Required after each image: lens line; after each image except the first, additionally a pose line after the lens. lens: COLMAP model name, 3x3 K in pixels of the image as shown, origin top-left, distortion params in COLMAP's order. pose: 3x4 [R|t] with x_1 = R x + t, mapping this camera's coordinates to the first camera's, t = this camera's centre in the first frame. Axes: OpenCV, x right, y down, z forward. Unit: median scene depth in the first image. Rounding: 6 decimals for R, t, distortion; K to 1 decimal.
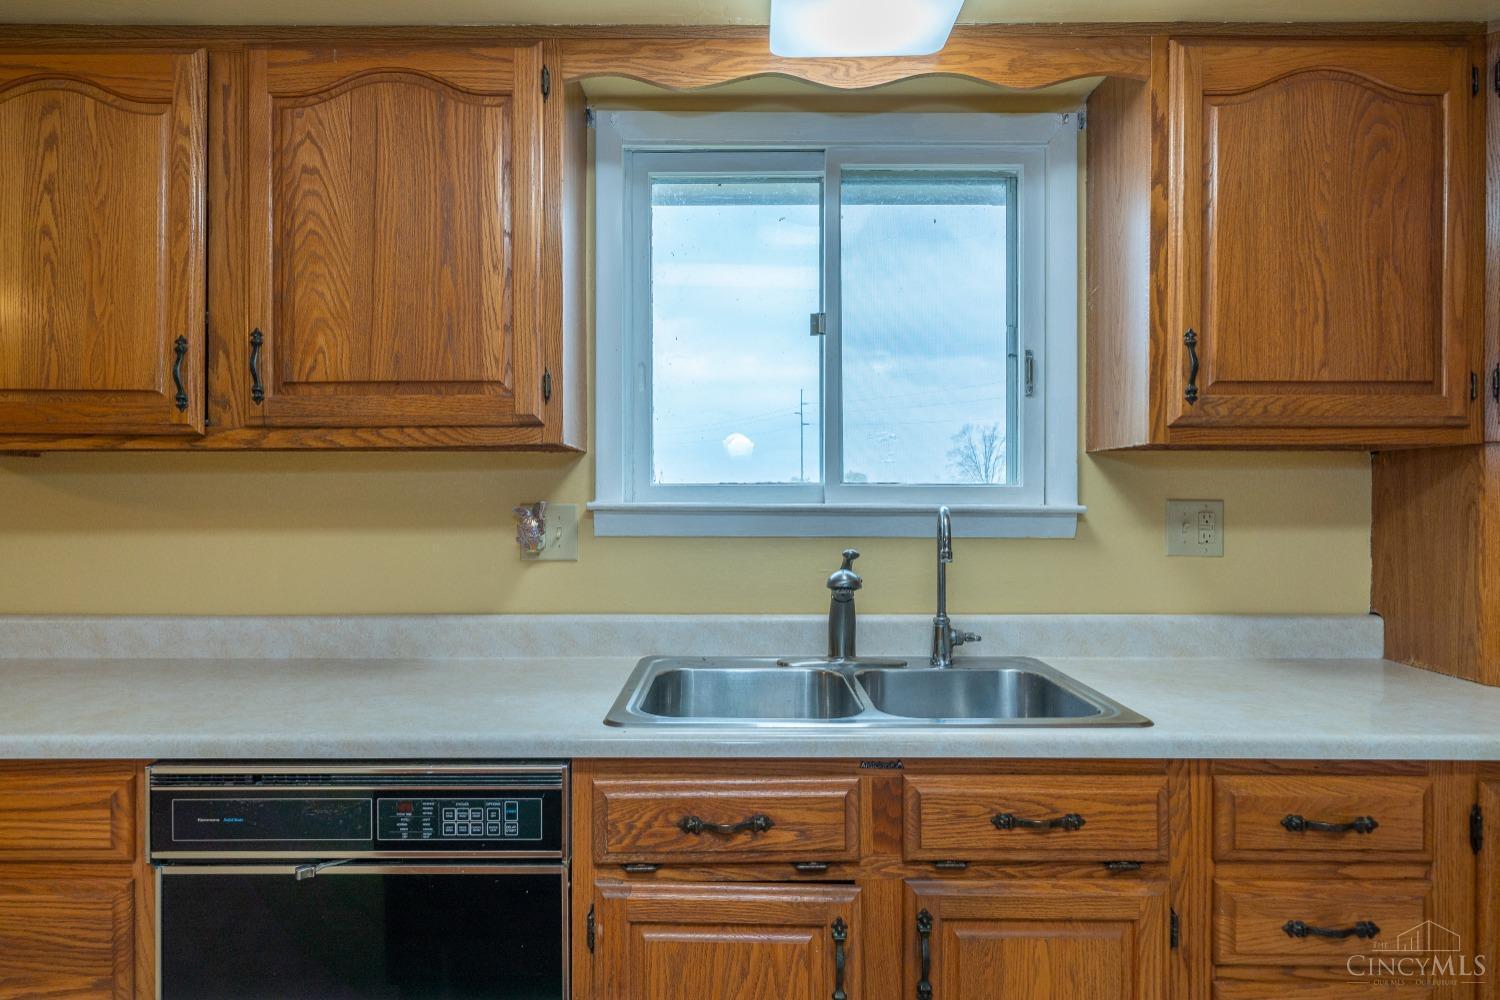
lens RADIAL K [[886.6, 0, 753.0], [0, 886.6, 495.5], [0, 0, 1]] dist [0.001767, 0.001427]
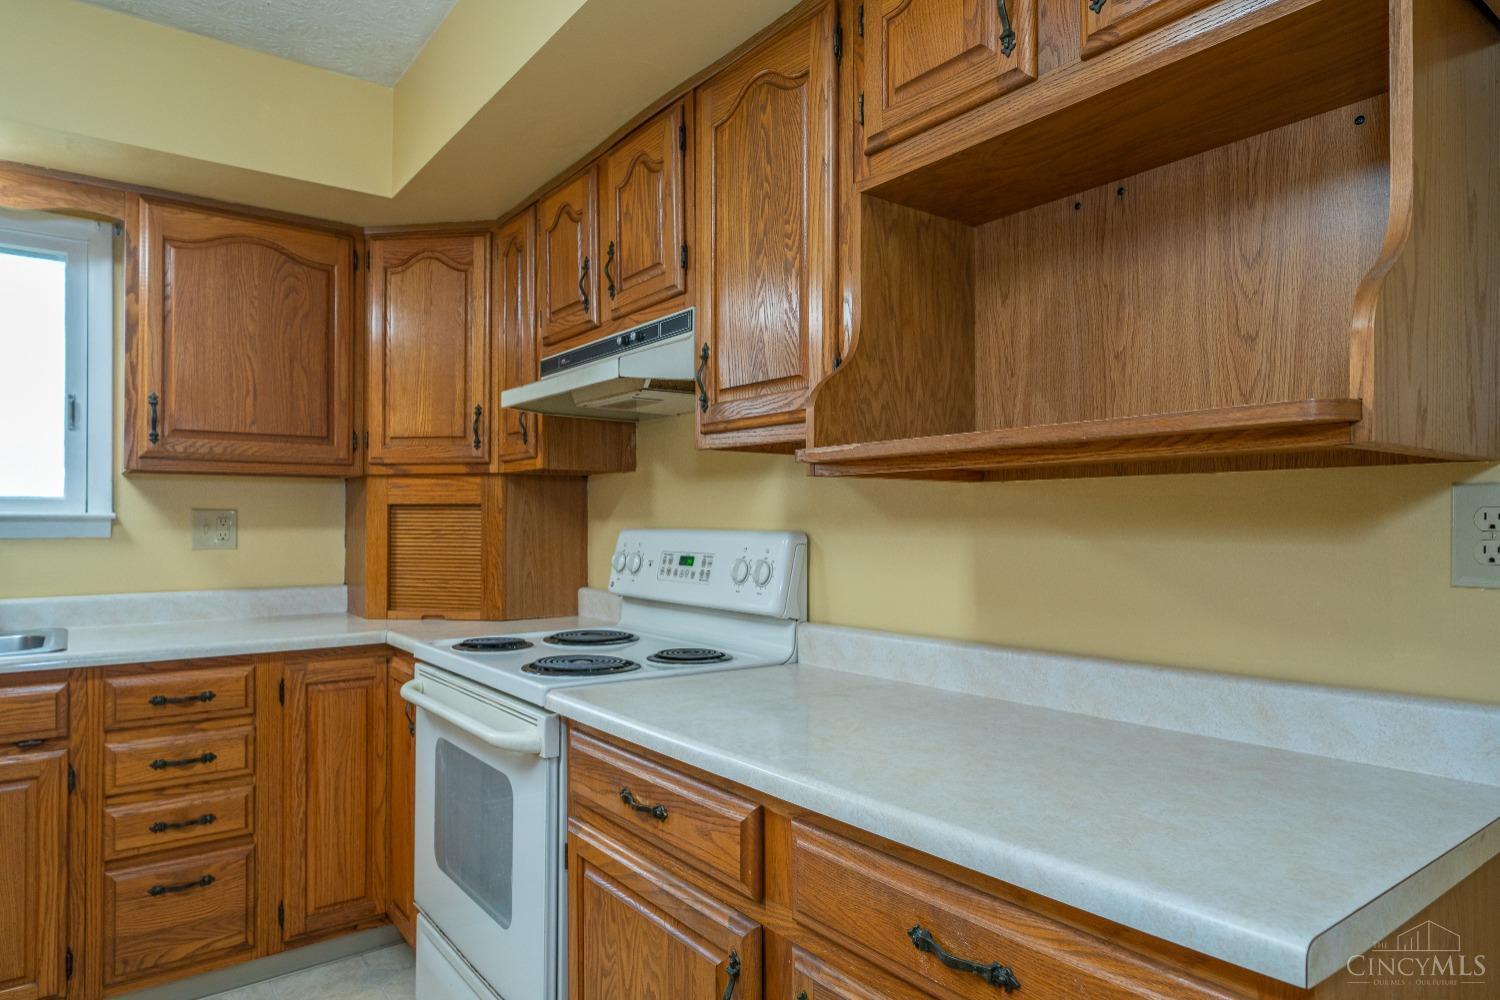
lens RADIAL K [[897.7, 0, 748.3], [0, 897.7, 507.4], [0, 0, 1]] dist [-0.000553, 0.000170]
pose [[0.797349, 0.006424, 0.603485, 0.382236], [0.000560, 0.999935, -0.011384, 0.022539], [-0.603519, 0.009415, 0.797293, -0.809649]]
